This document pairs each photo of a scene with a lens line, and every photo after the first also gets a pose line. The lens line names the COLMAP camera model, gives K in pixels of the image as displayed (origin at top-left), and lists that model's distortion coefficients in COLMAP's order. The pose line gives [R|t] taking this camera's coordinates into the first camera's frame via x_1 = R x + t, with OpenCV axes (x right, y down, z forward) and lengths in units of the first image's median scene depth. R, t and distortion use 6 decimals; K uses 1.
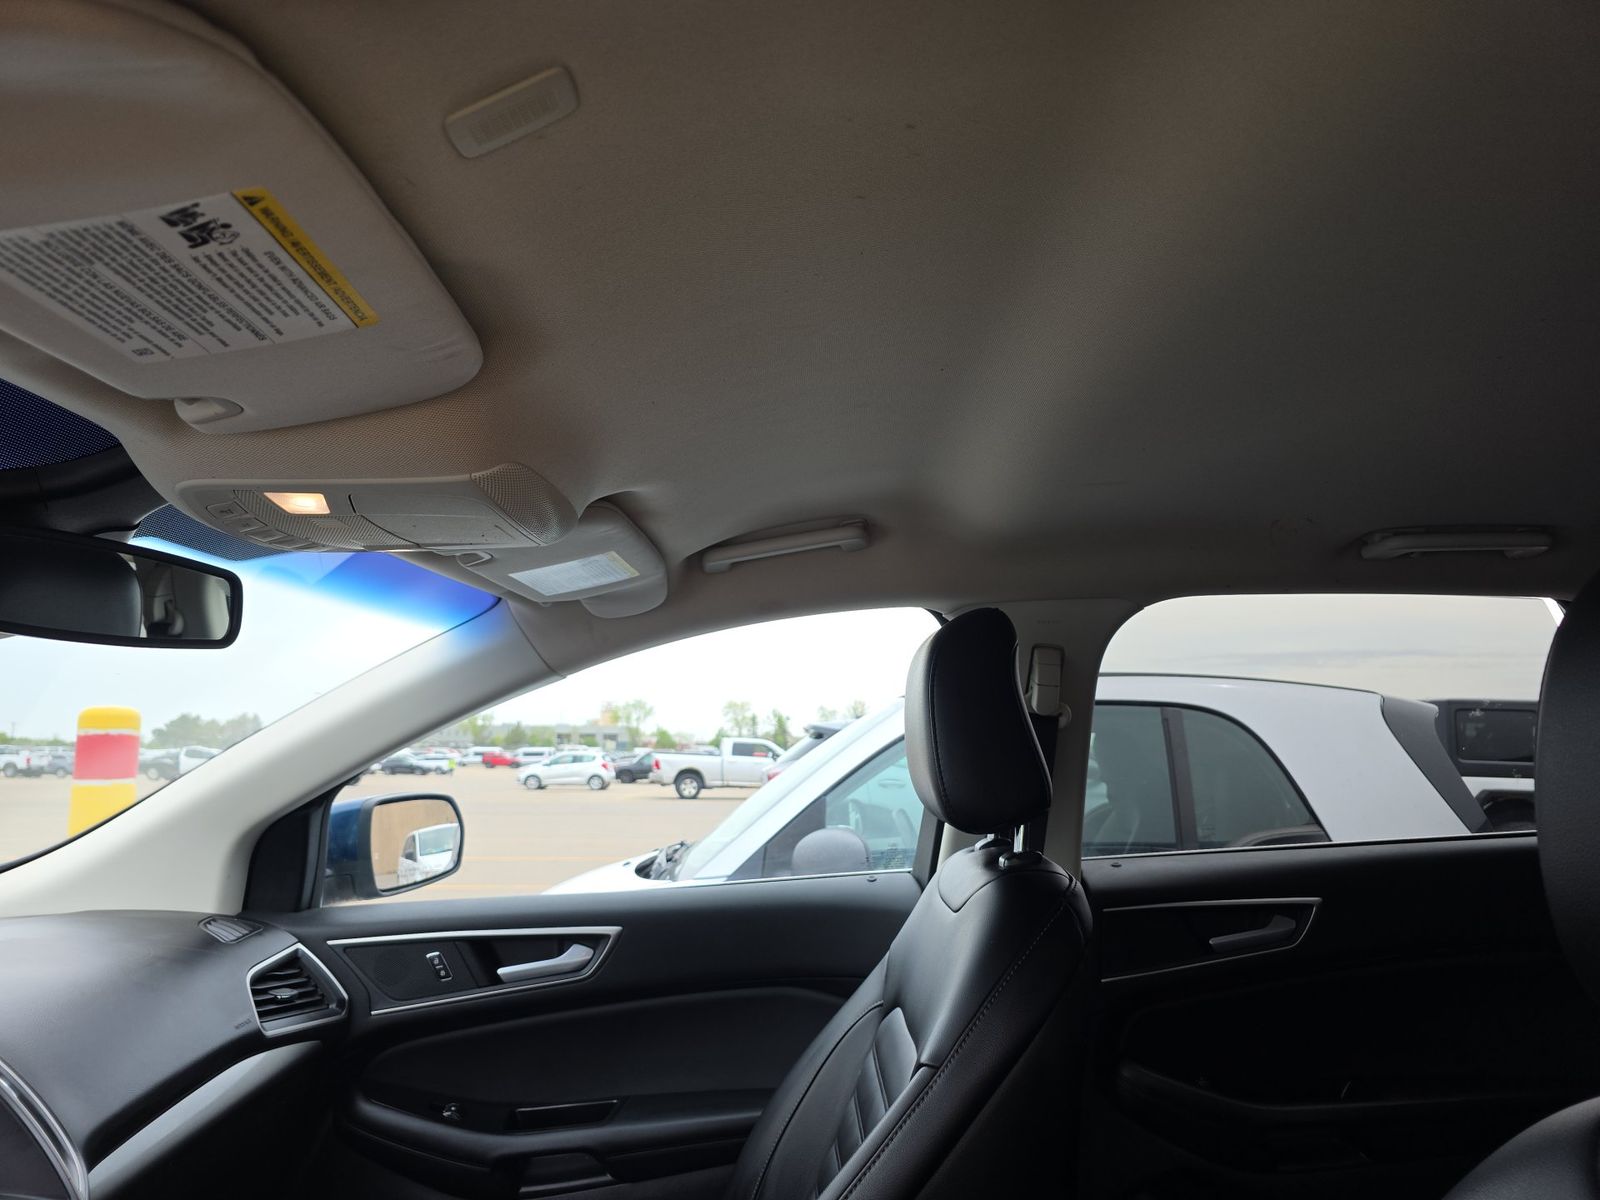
lens RADIAL K [[1002.5, 0, 800.0], [0, 1002.5, 600.0], [0, 0, 1]] dist [0.054894, -0.039602]
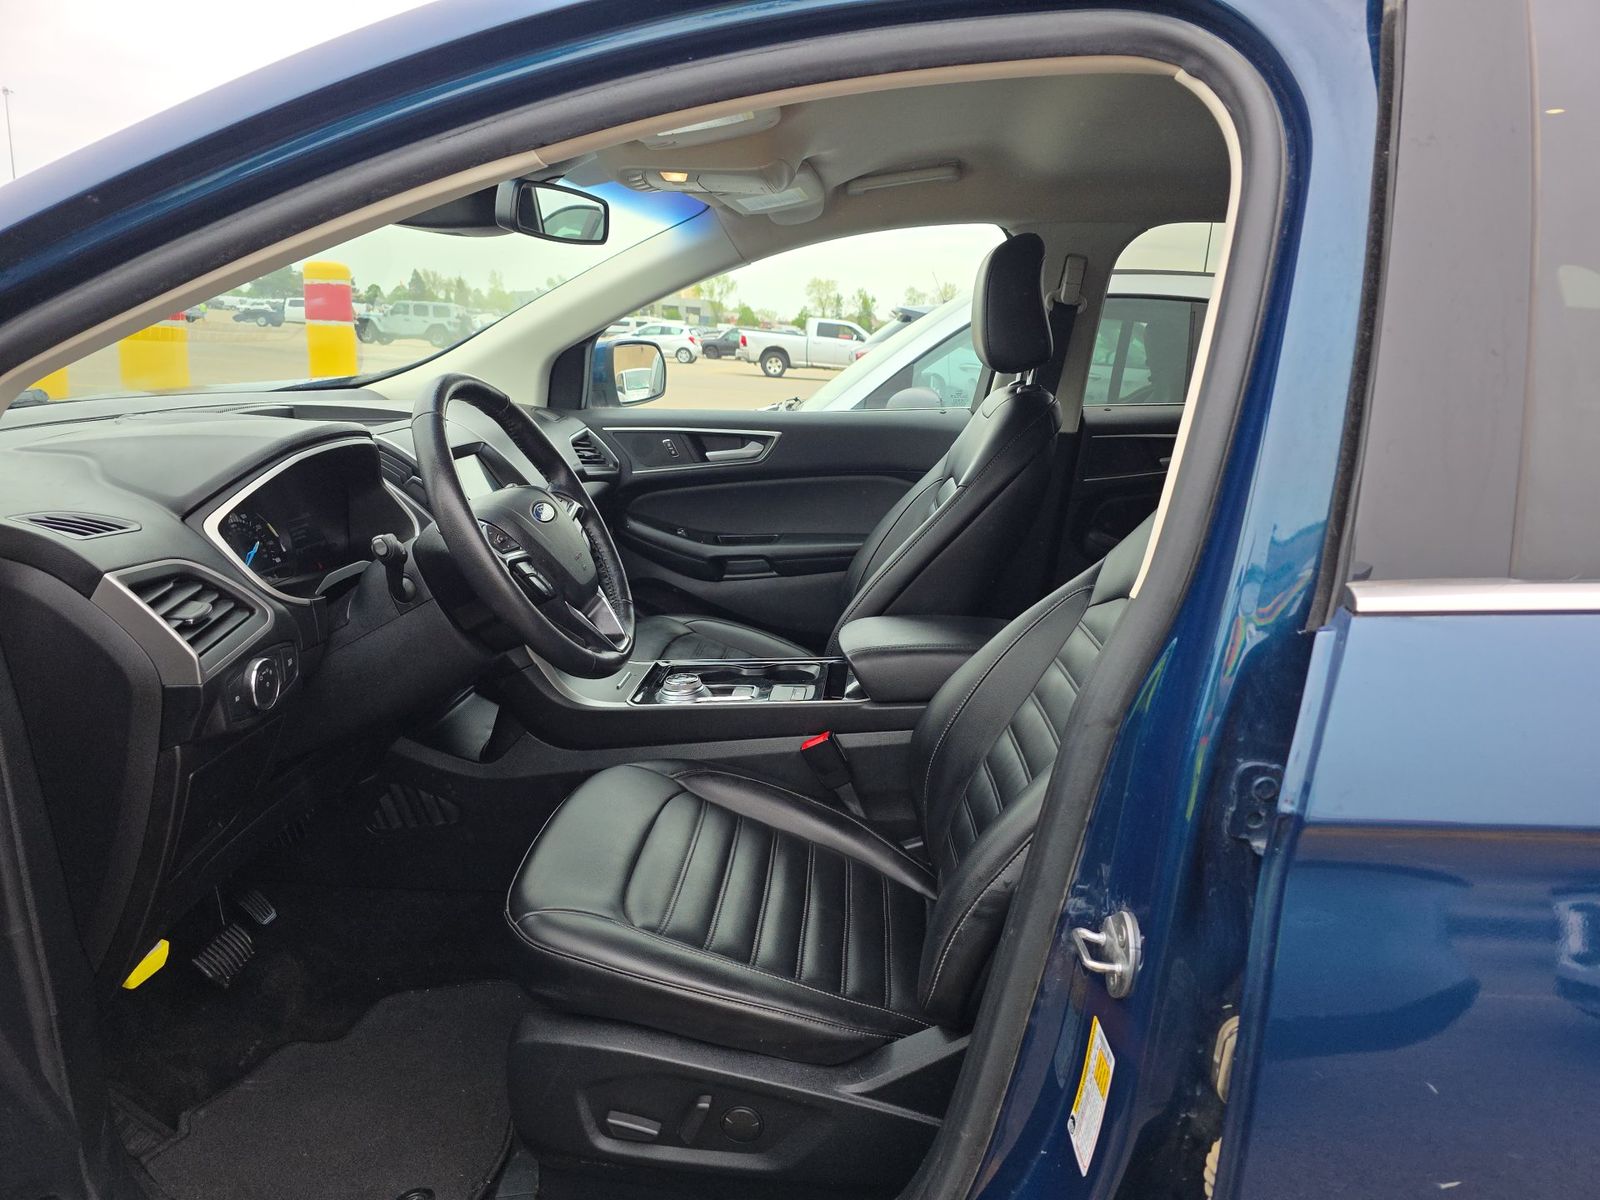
lens RADIAL K [[1078.5, 0, 820.6], [0, 1078.5, 596.4], [0, 0, 1]] dist [0.155675, -0.343212]
pose [[0.997507, 0.057565, -0.040810, -0.014768], [-0.038093, 0.926128, 0.375280, -0.035848], [0.059399, -0.372790, 0.926013, -0.309199]]
